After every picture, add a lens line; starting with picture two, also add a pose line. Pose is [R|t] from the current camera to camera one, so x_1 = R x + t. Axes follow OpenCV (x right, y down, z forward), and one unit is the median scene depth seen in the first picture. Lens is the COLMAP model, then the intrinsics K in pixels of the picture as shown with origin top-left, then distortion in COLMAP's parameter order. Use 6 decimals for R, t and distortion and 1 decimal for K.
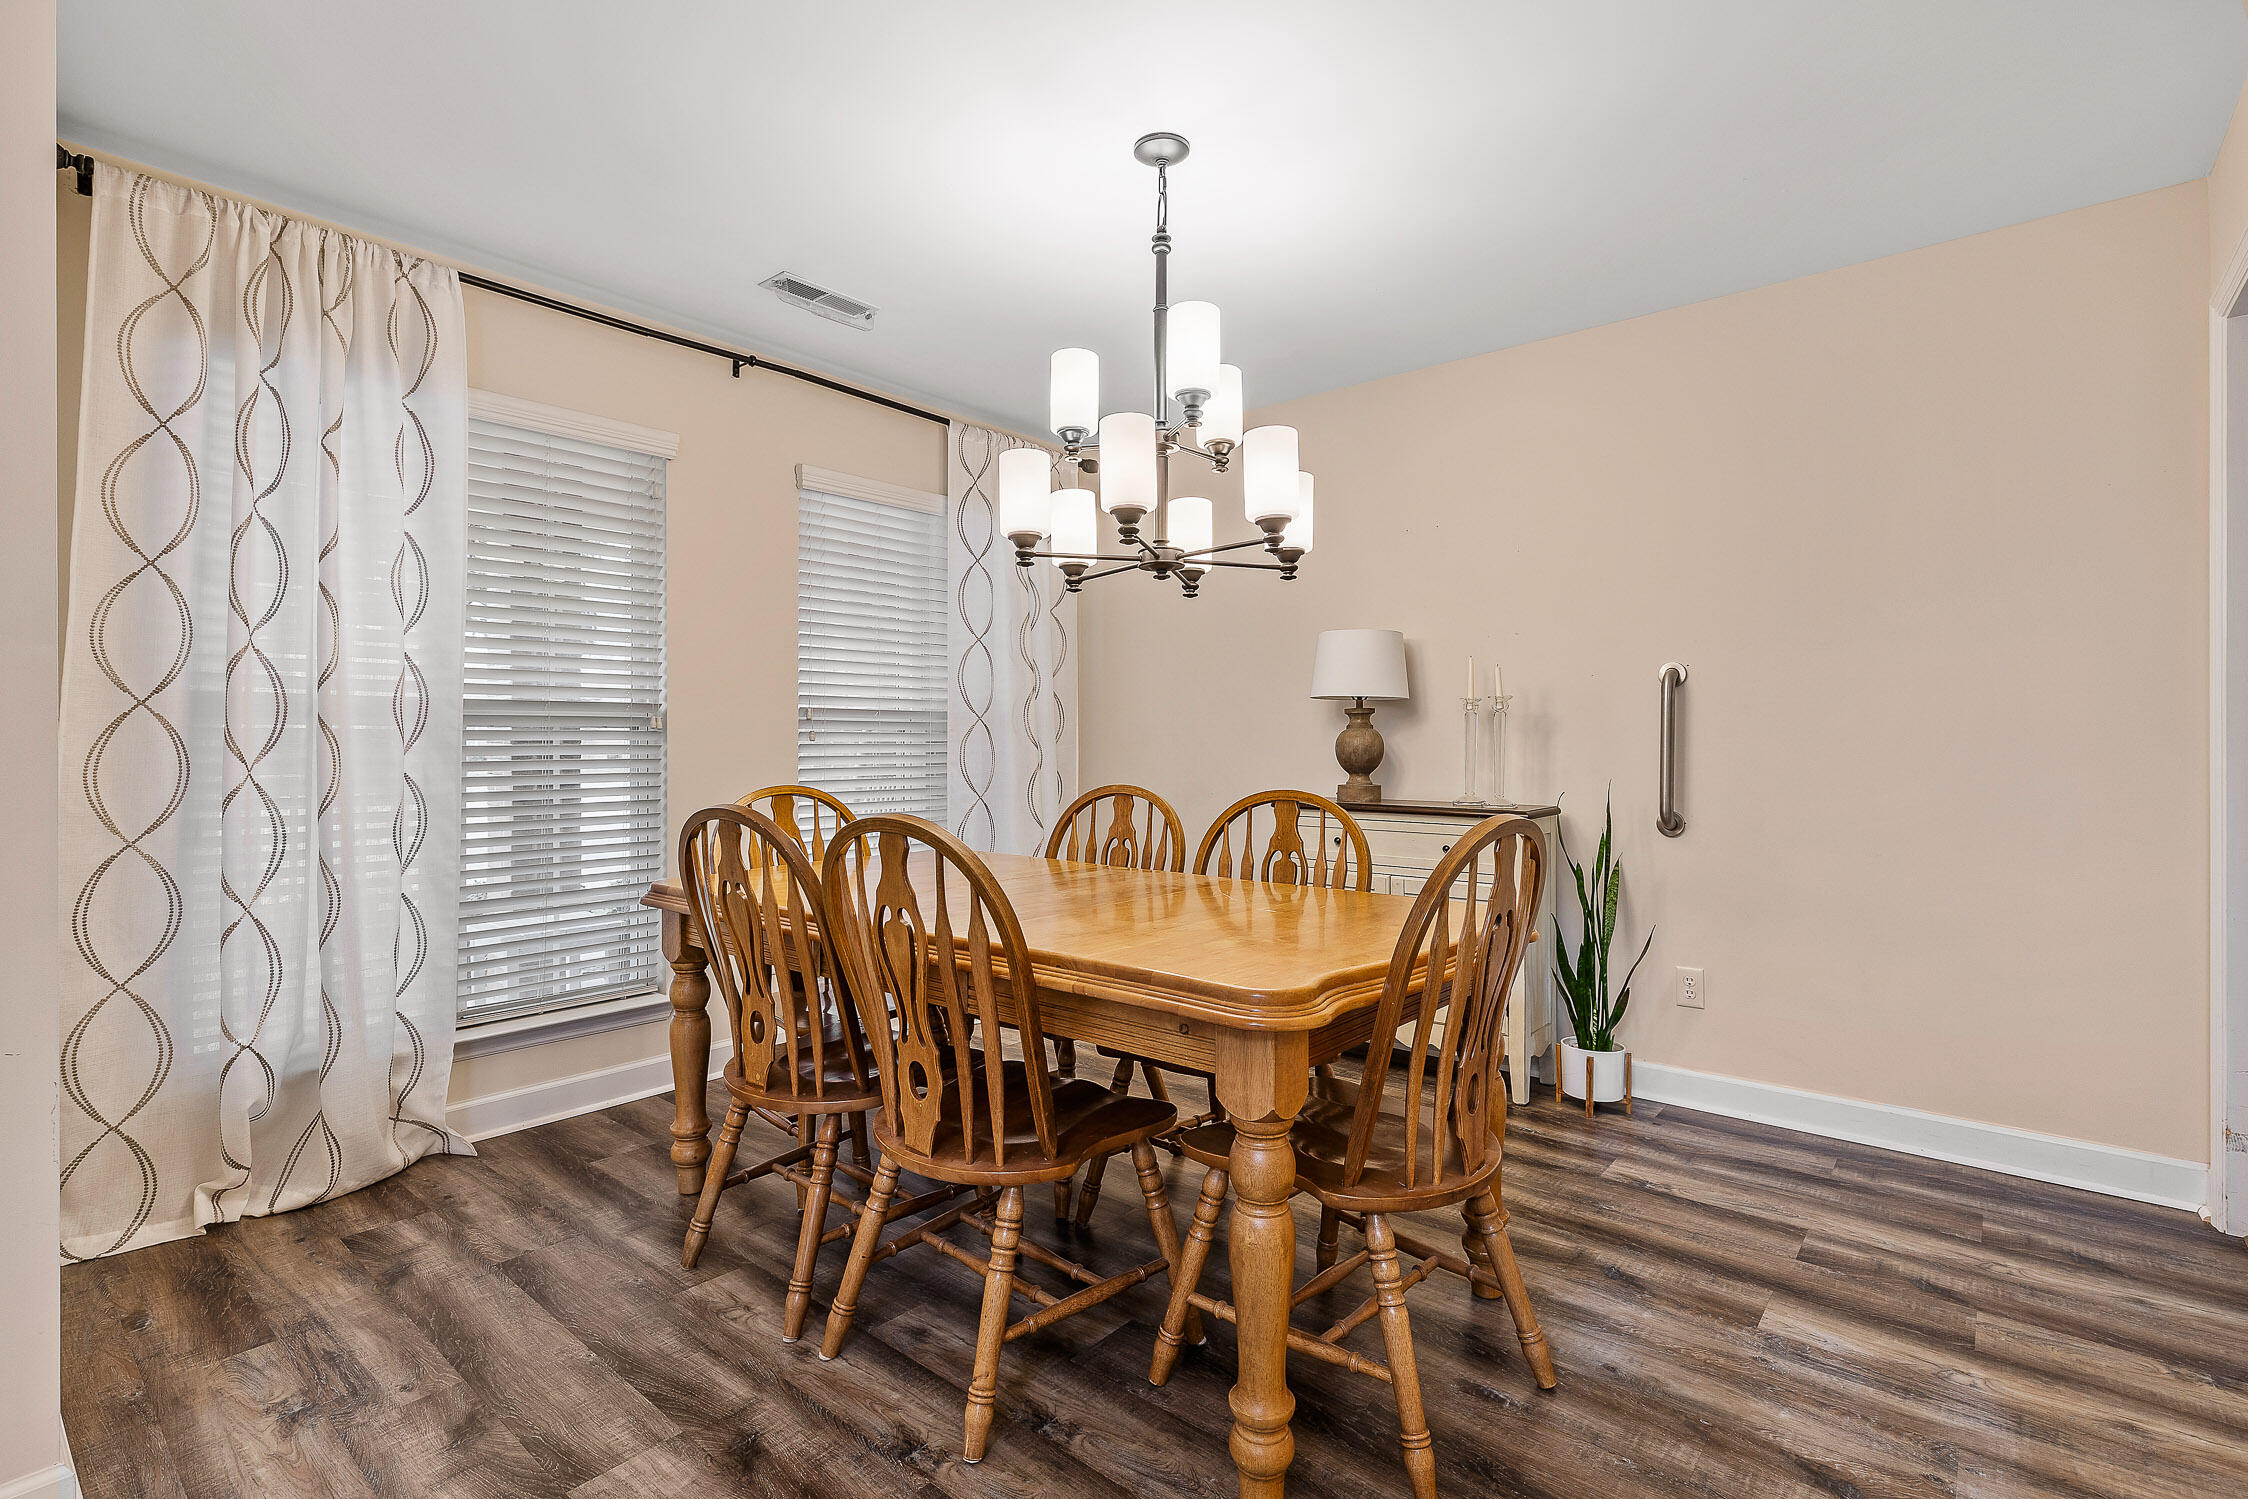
lens RADIAL K [[1067.3, 0, 1127.9], [0, 1067.3, 743.7], [0, 0, 1]] dist [-0.004264, 0.000229]
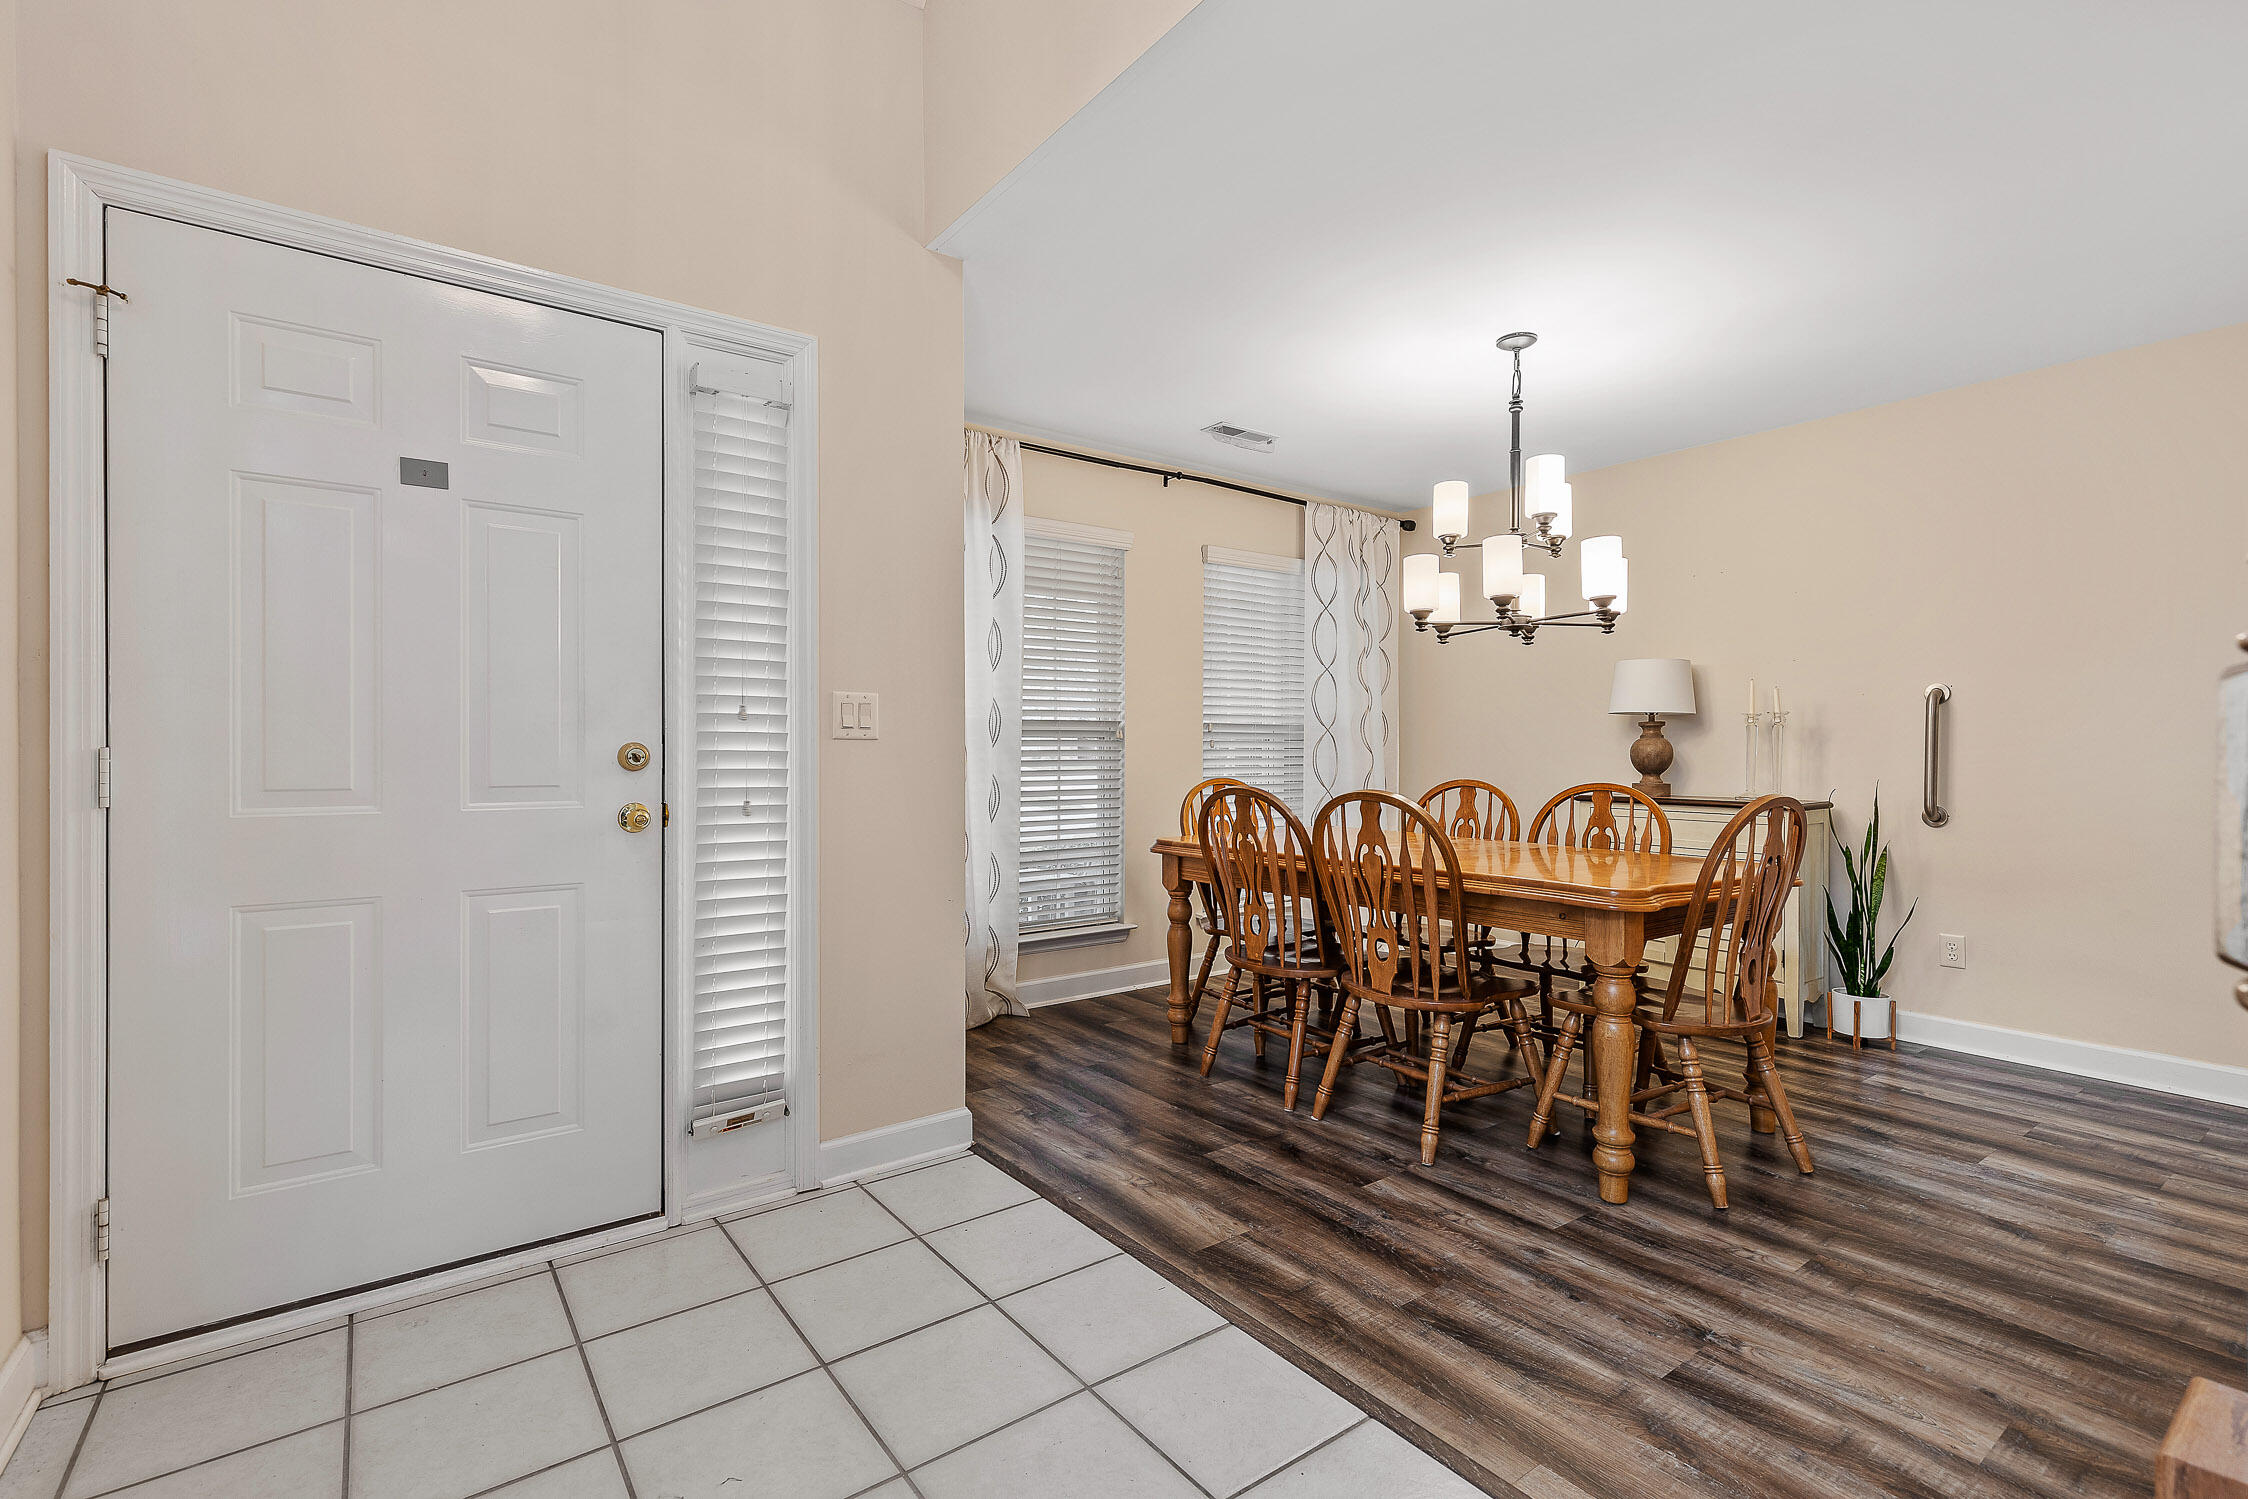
lens RADIAL K [[1016.6, 0, 1135.1], [0, 1016.6, 754.0], [0, 0, 1]] dist [0.006768, -0.001406]
pose [[0.973055, 0.002759, -0.230555, -0.146352], [-0.002007, 0.999992, 0.003496, 0.002766], [0.230563, -0.002939, 0.973053, -0.454371]]
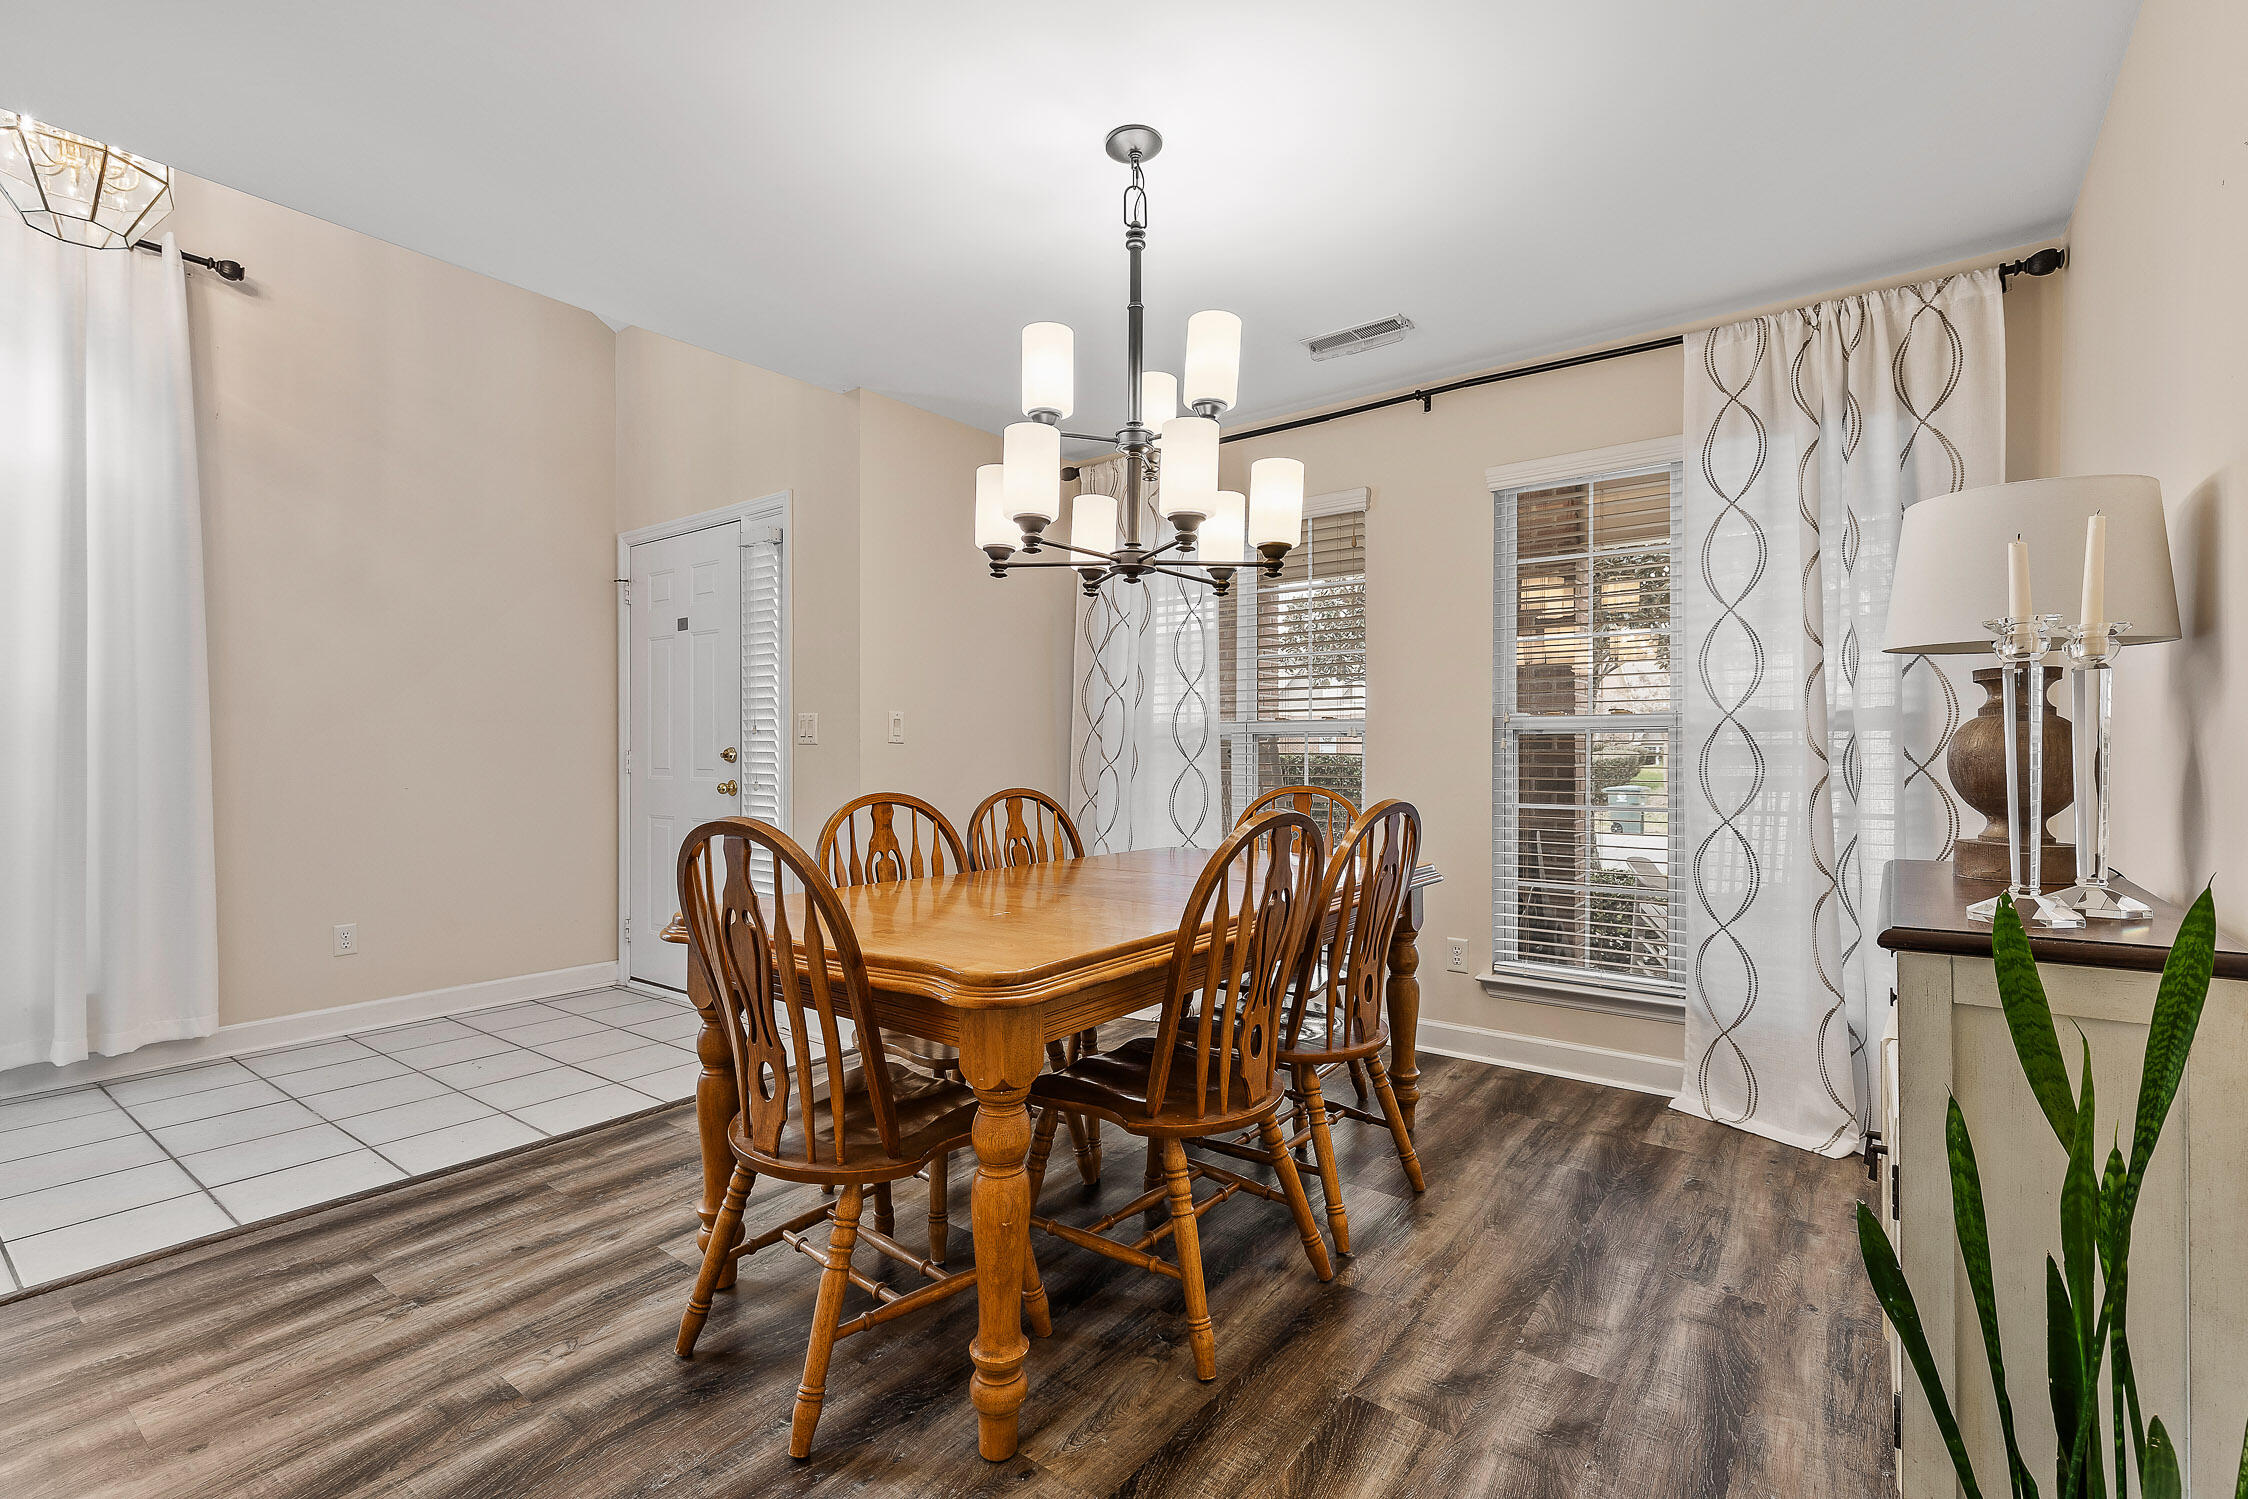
lens RADIAL K [[1016.6, 0, 1126.0], [0, 1016.6, 753.2], [0, 0, 1]] dist [0.006768, -0.001406]
pose [[0.049766, 0.001455, -0.998760, 0.982804], [-0.001589, 0.999998, 0.001377, 0.002976], [0.998760, 0.001519, 0.049768, 0.973987]]
